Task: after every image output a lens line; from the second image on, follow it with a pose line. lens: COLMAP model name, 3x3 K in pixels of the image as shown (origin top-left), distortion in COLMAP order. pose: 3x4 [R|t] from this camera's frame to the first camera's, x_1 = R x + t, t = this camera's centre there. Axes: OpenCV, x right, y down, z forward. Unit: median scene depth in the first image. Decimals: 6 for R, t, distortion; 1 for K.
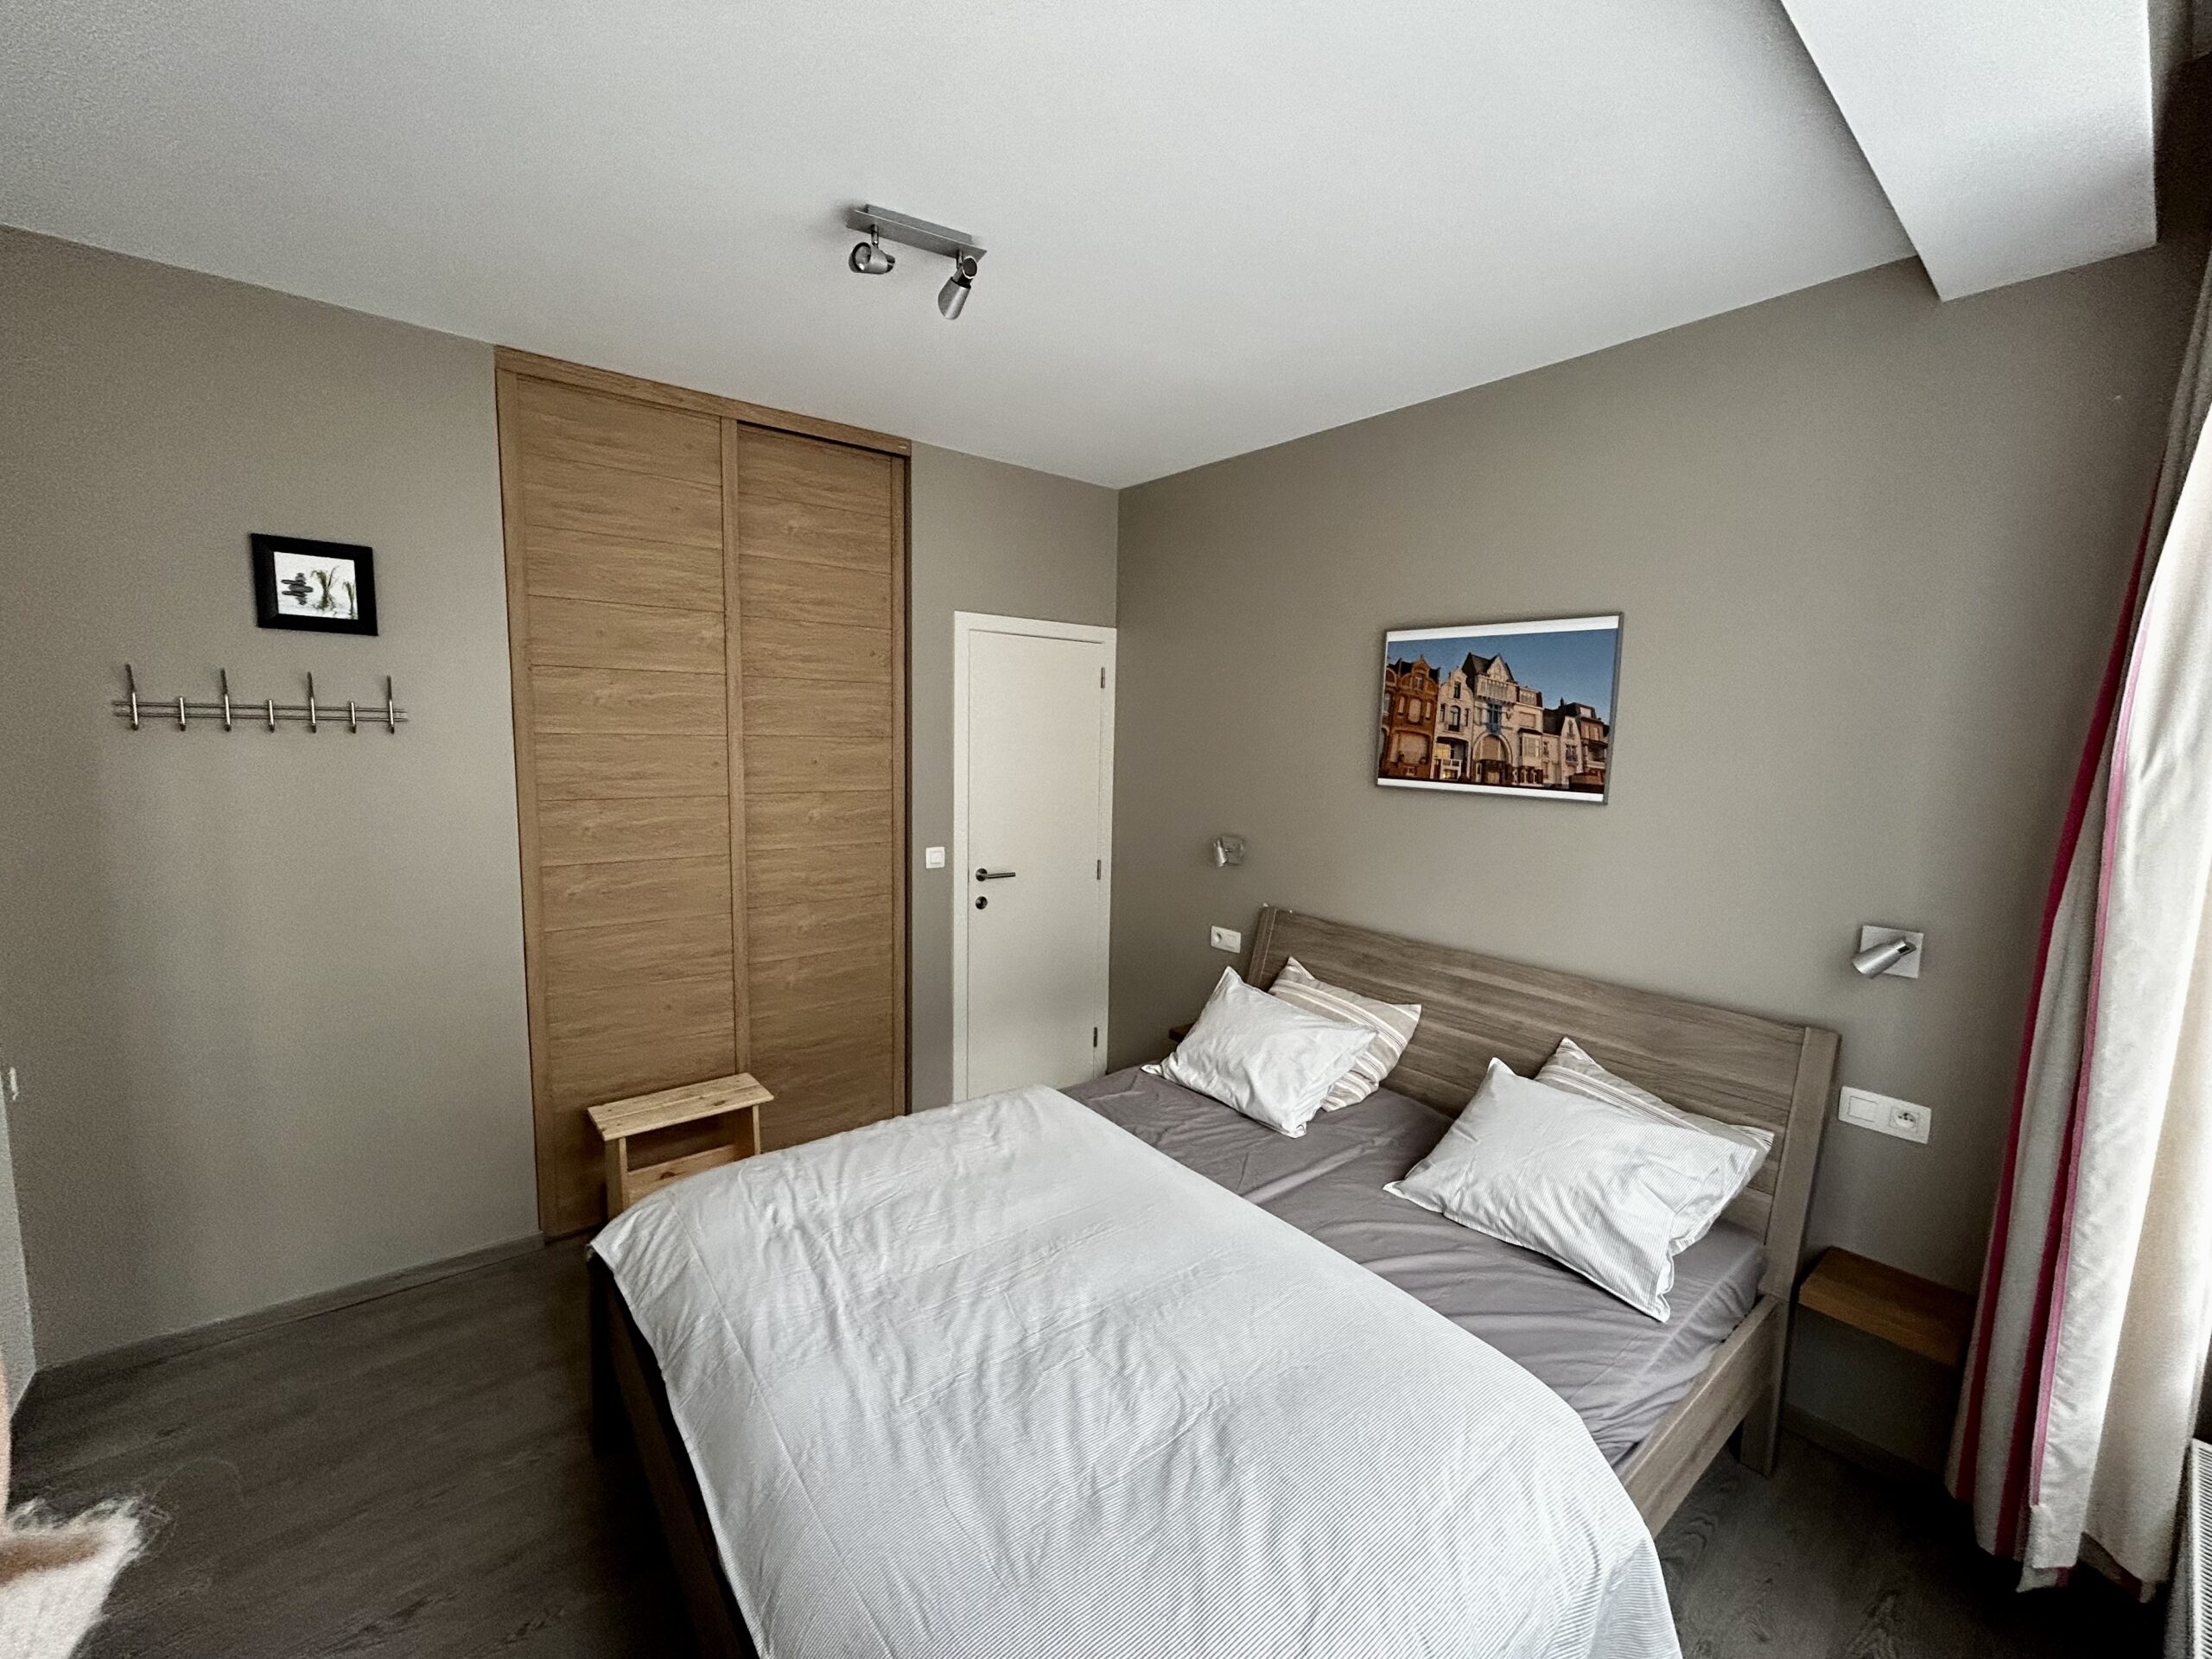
lens RADIAL K [[899.6, 0, 1106.0], [0, 899.6, 829.5], [0, 0, 1]] dist [0.000340, 0.000472]
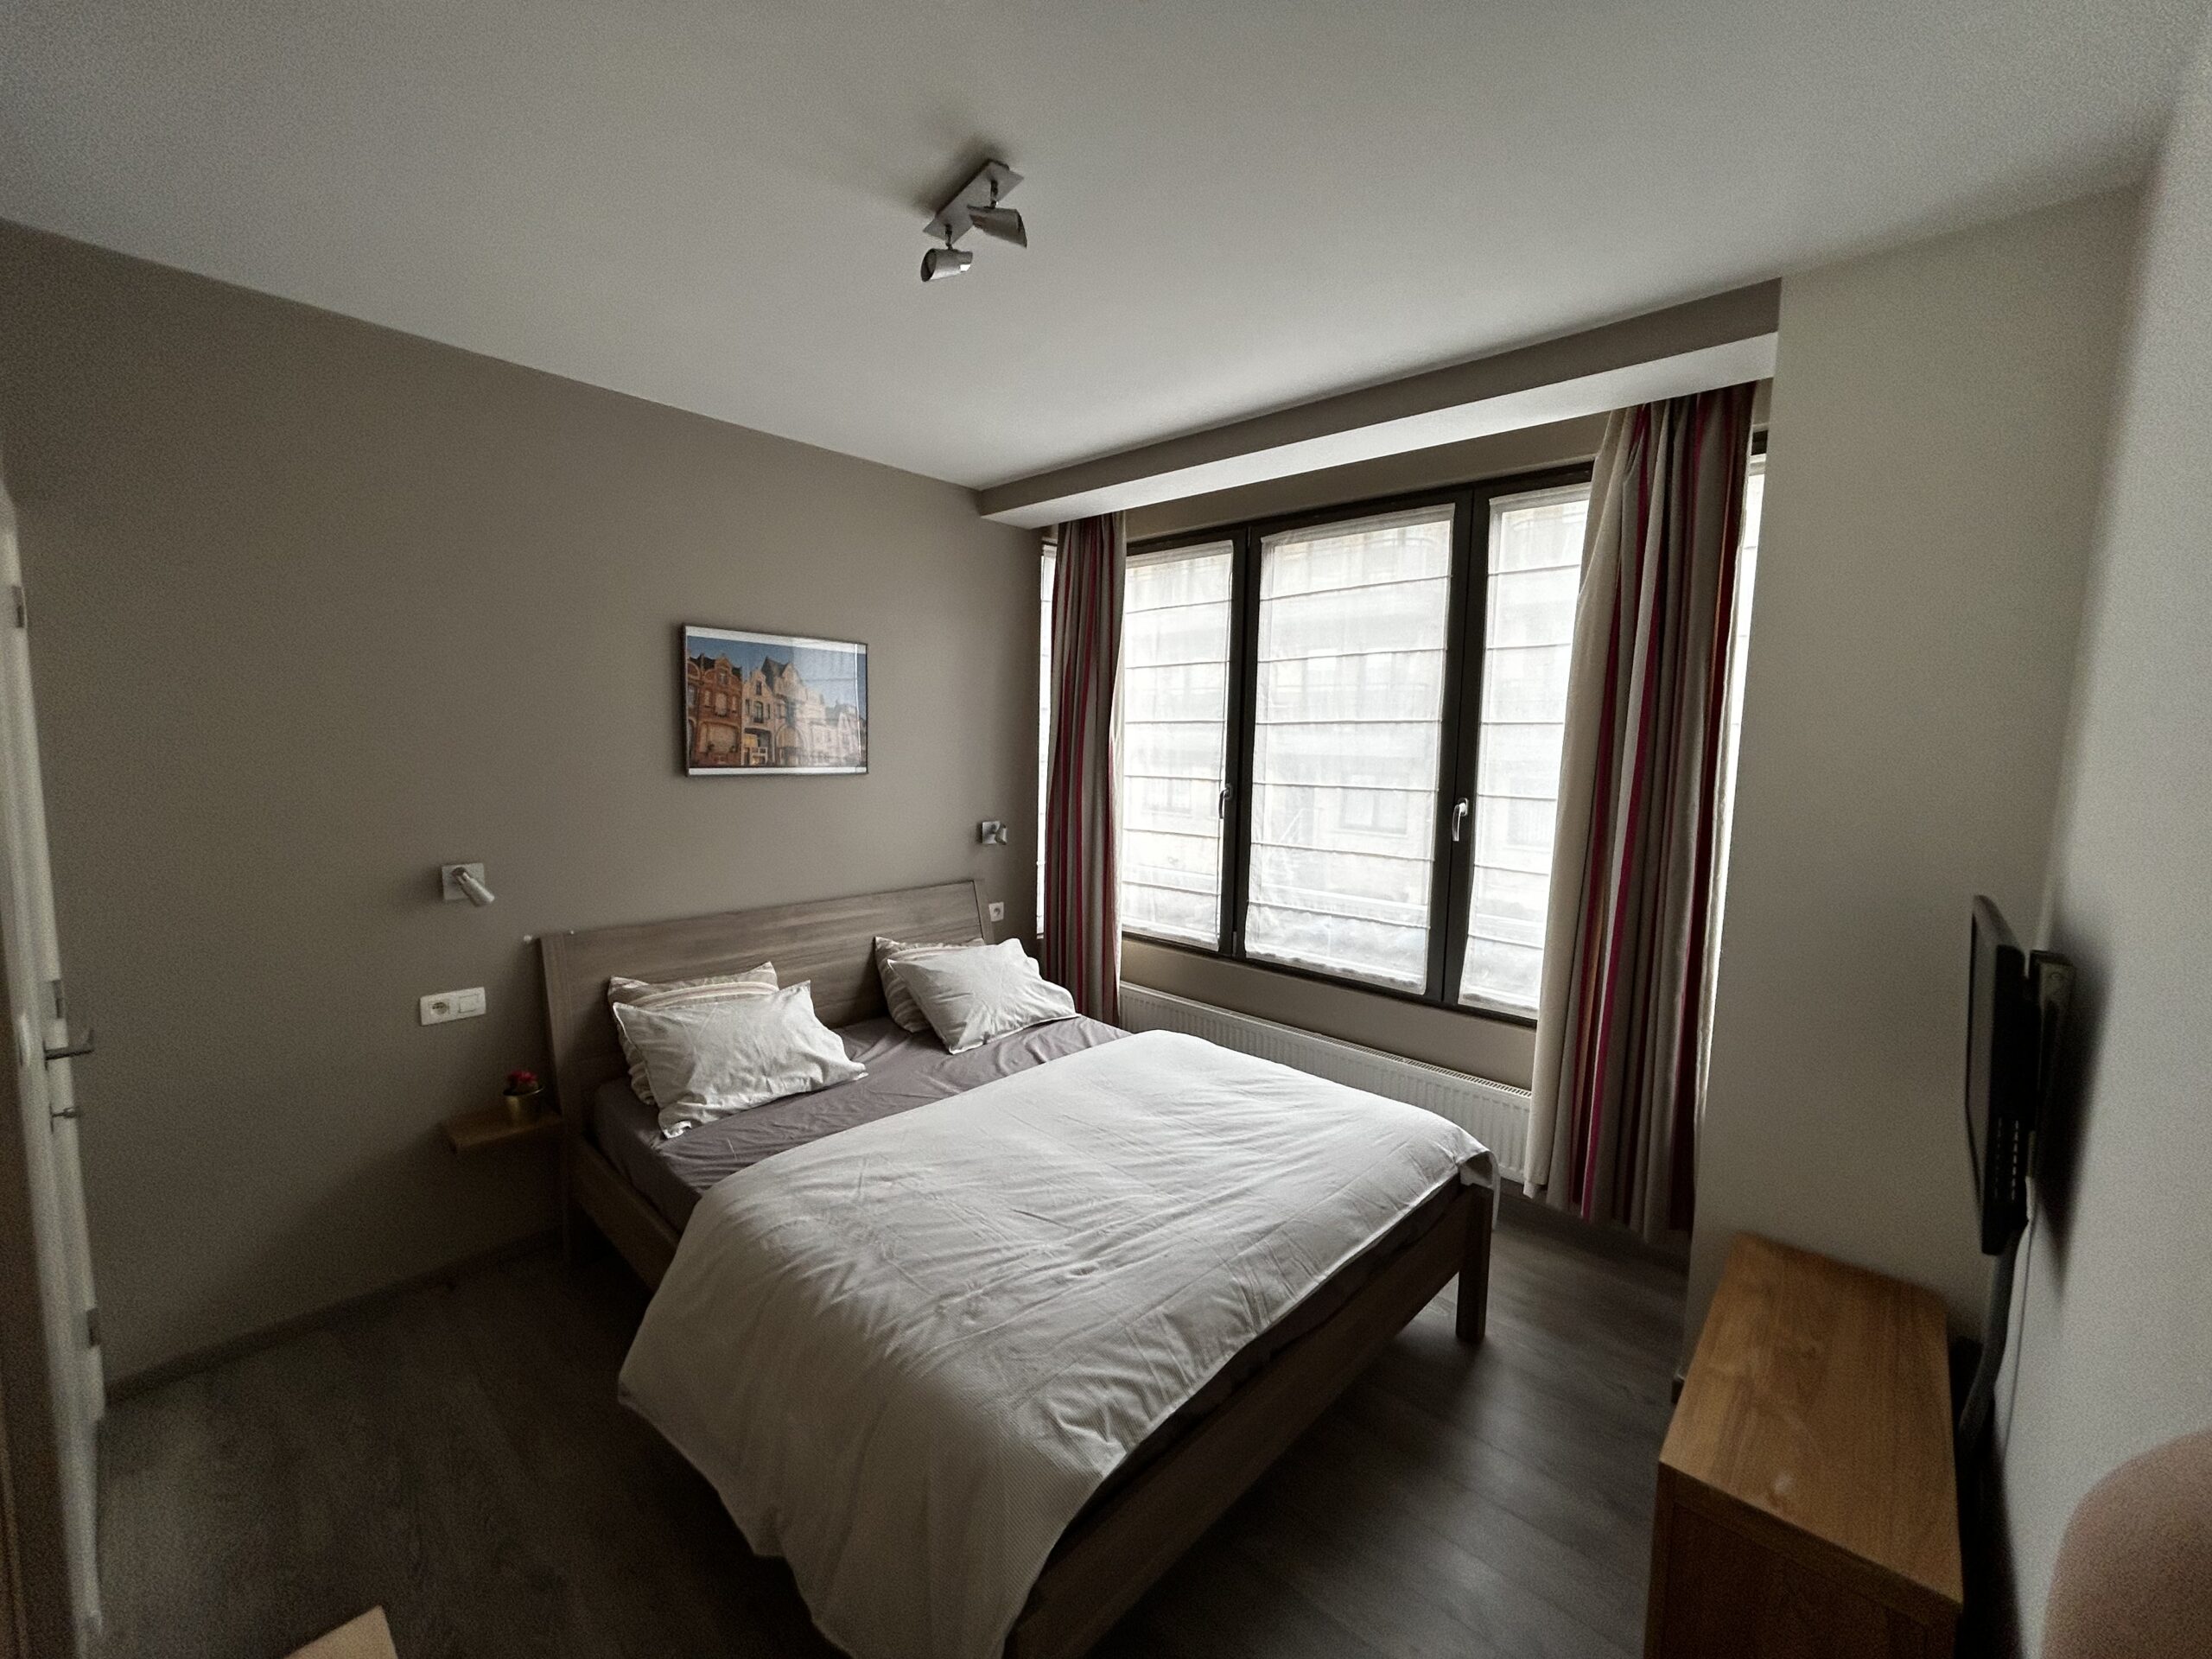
lens RADIAL K [[899.6, 0, 1106.0], [0, 899.6, 829.5], [0, 0, 1]] dist [0.000340, 0.000472]
pose [[-0.150068, -0.124184, 0.980846, -0.854853], [0.090129, 0.986231, 0.138655, -0.095841], [-0.984559, 0.109211, -0.136809, 0.743568]]
